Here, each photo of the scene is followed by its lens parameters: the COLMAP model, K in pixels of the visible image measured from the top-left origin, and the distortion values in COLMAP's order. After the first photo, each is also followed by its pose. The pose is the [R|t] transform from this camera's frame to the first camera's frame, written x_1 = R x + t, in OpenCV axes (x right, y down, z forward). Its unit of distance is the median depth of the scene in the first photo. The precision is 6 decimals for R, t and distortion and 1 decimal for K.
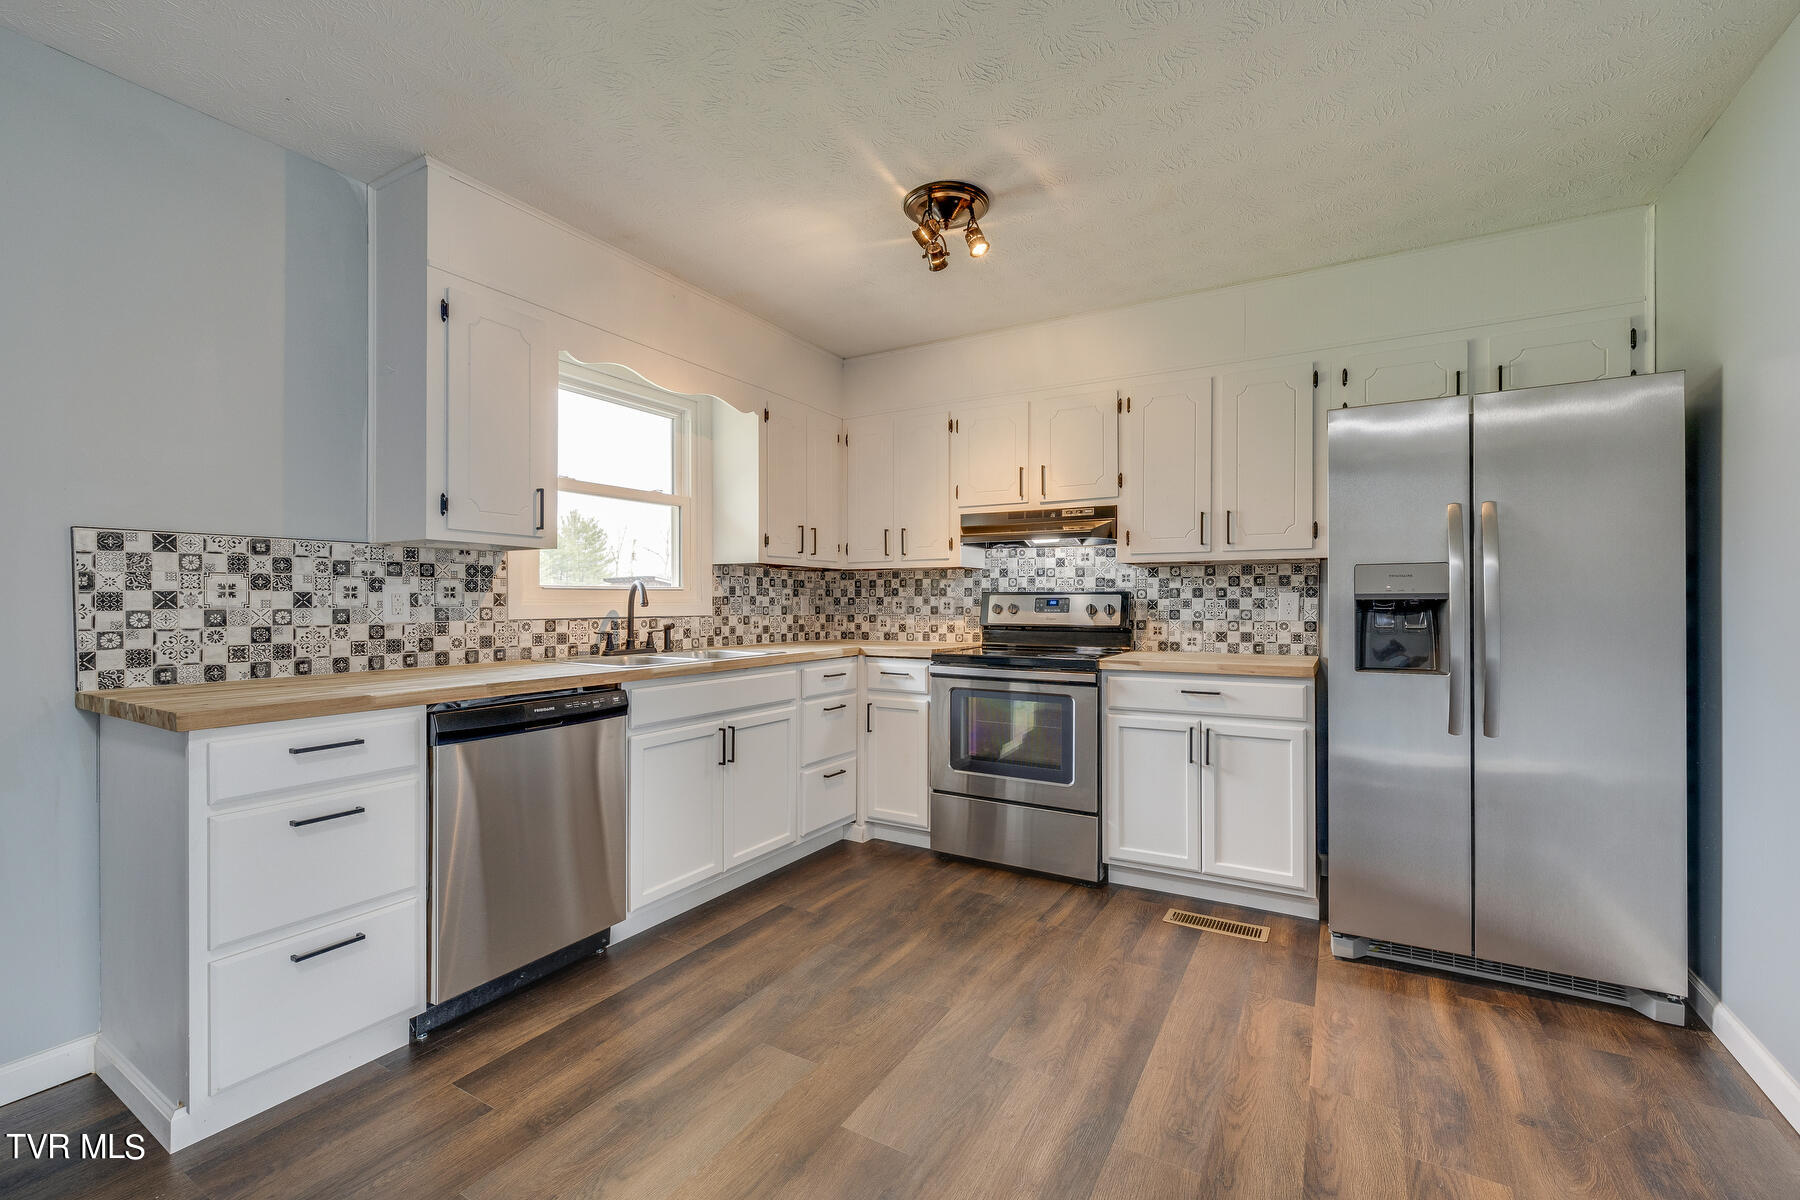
lens RADIAL K [[756.7, 0, 905.1], [0, 756.7, 604.8], [0, 0, 1]] dist [0.000531, -0.000101]
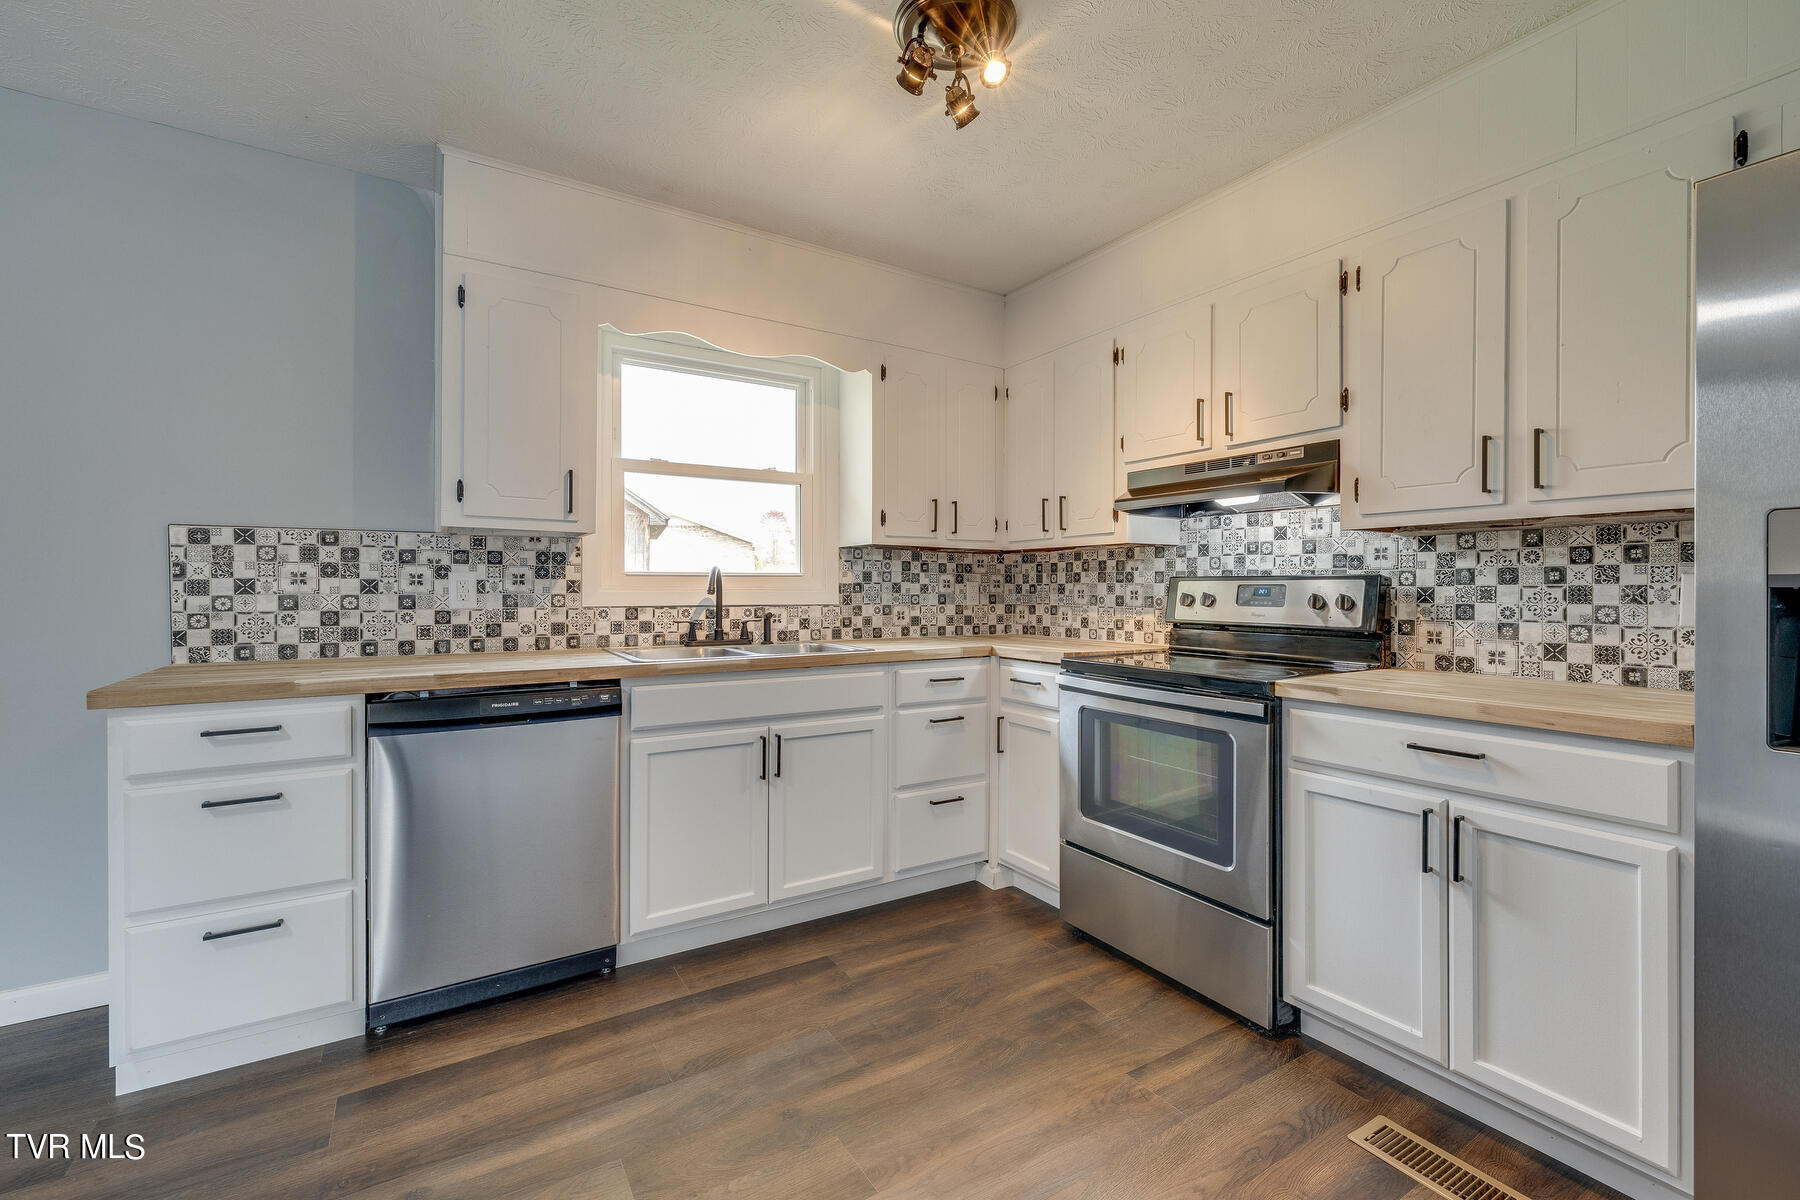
lens RADIAL K [[756.7, 0, 906.3], [0, 756.7, 590.3], [0, 0, 1]] dist [0.000531, -0.000101]
pose [[0.885394, 0.003097, -0.464830, 0.298806], [-0.004220, 0.999990, -0.001376, -0.002153], [0.464821, 0.003180, 0.885399, 0.312401]]
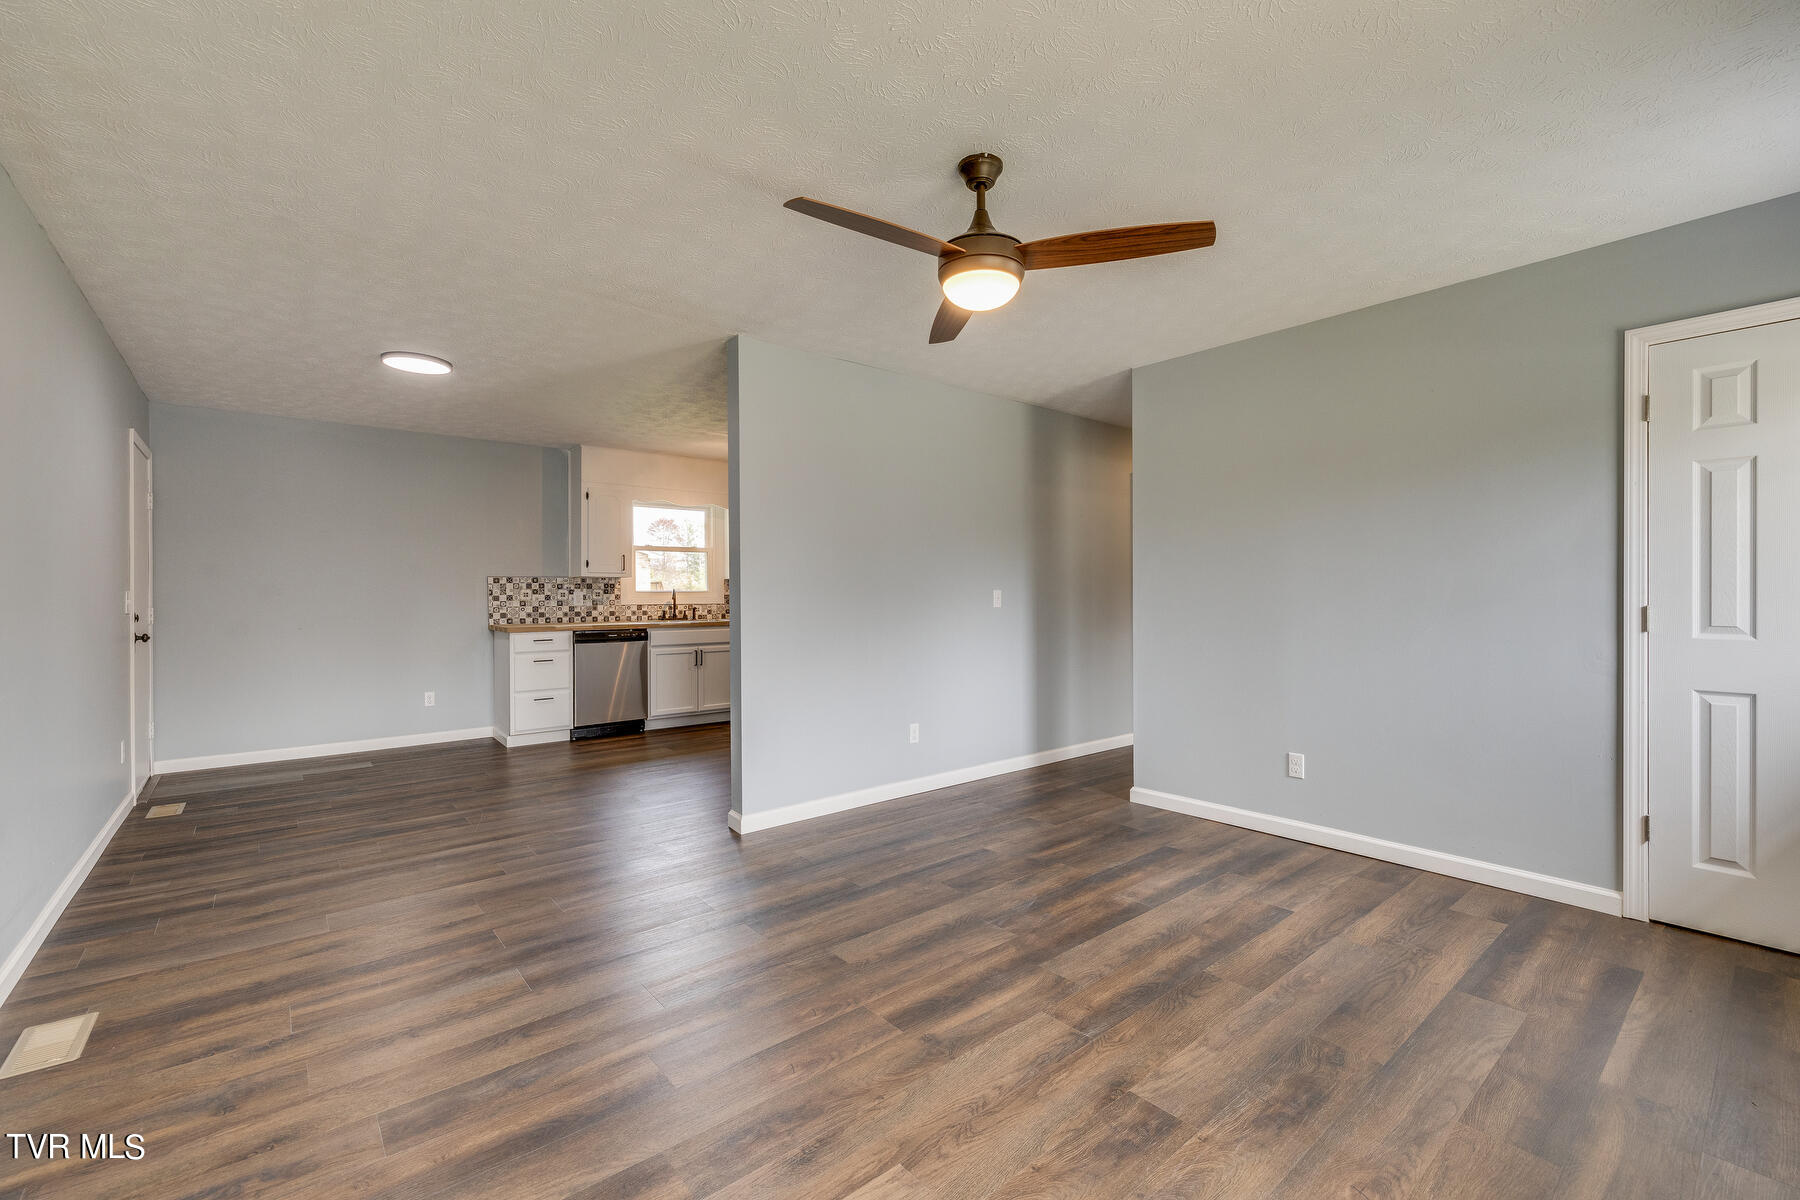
lens RADIAL K [[756.7, 0, 912.6], [0, 756.7, 598.1], [0, 0, 1]] dist [0.000531, -0.000101]
pose [[0.943824, 0.000155, -0.330449, 1.193517], [0.000518, 0.999998, 0.001946, -0.006995], [0.330449, -0.002008, 0.943822, -1.032398]]
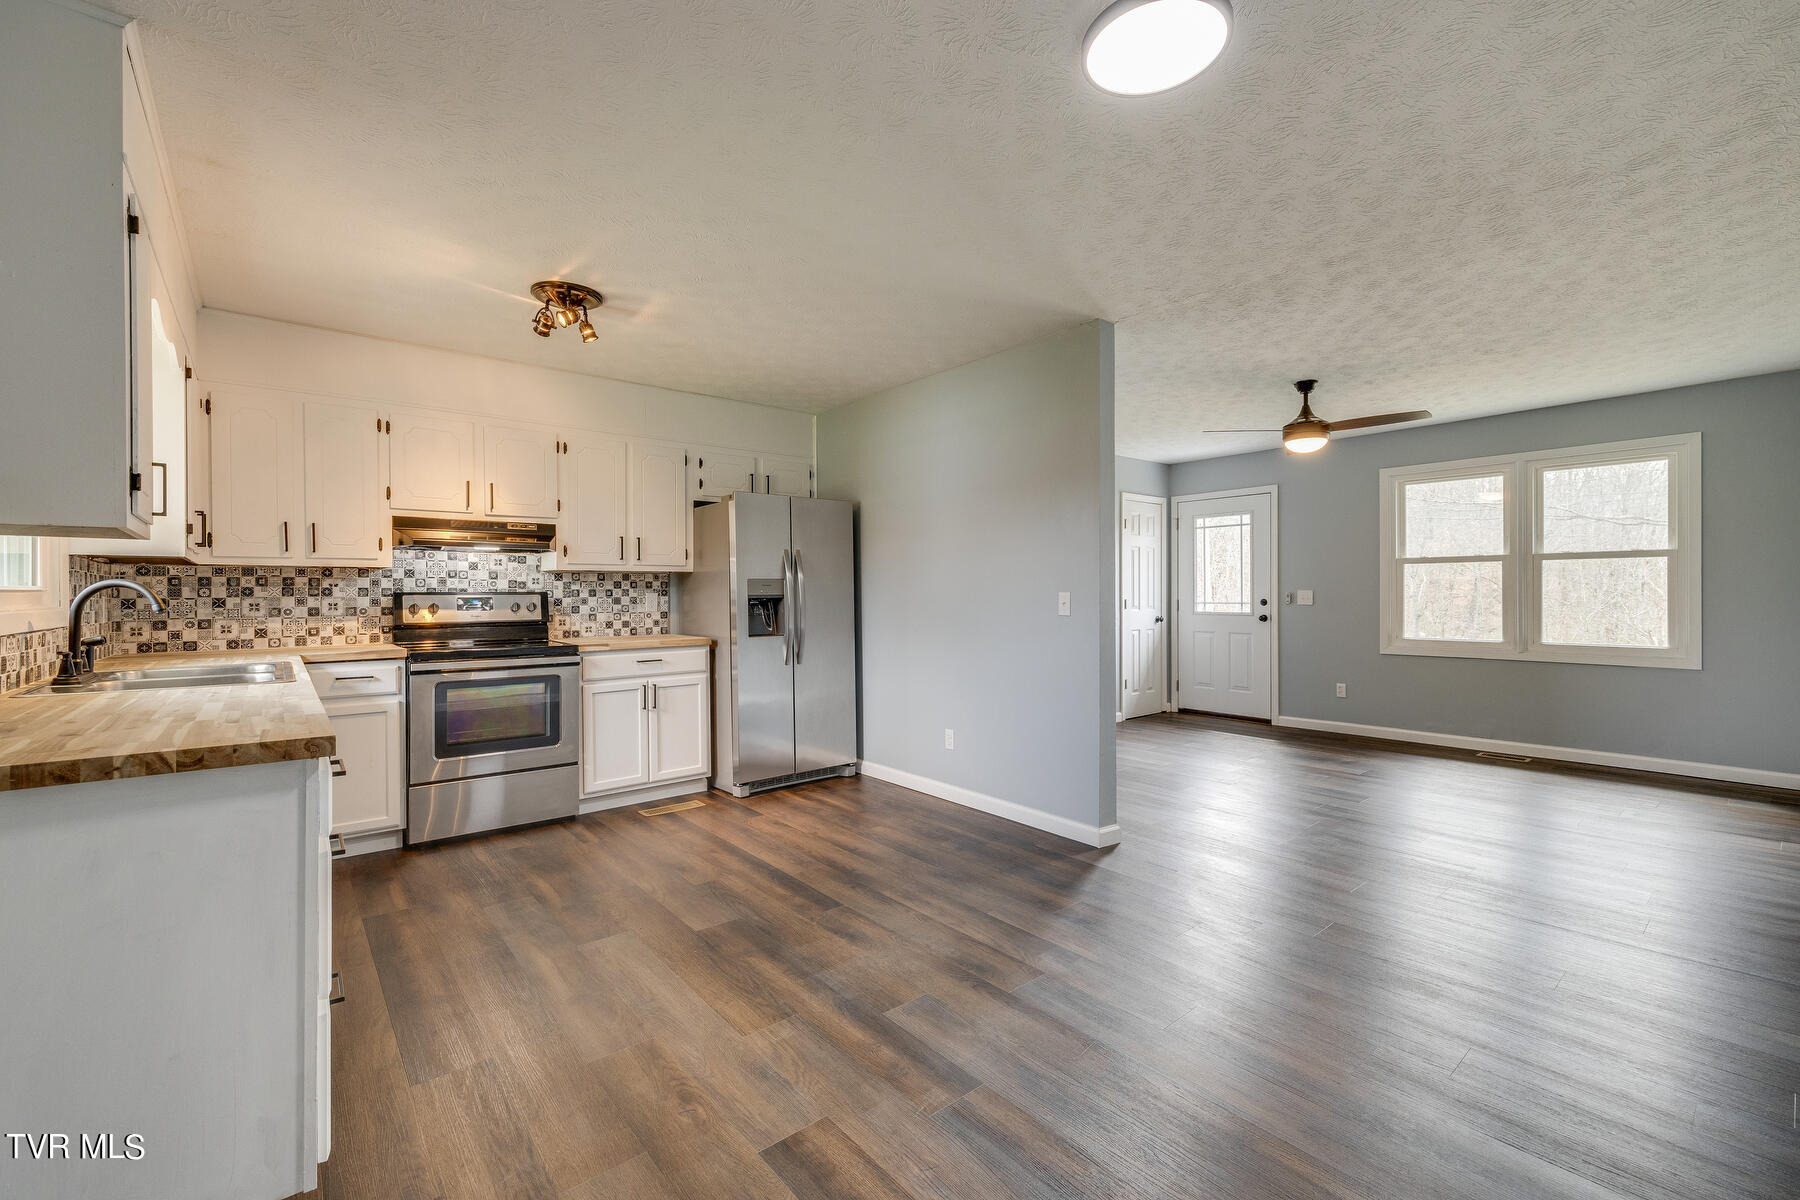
lens RADIAL K [[756.7, 0, 903.5], [0, 756.7, 596.0], [0, 0, 1]] dist [0.000531, -0.000101]
pose [[0.343669, -0.006051, 0.939071, -0.841494], [0.008981, 0.999955, 0.003157, -0.012281], [-0.939048, 0.007349, 0.343708, 0.019319]]
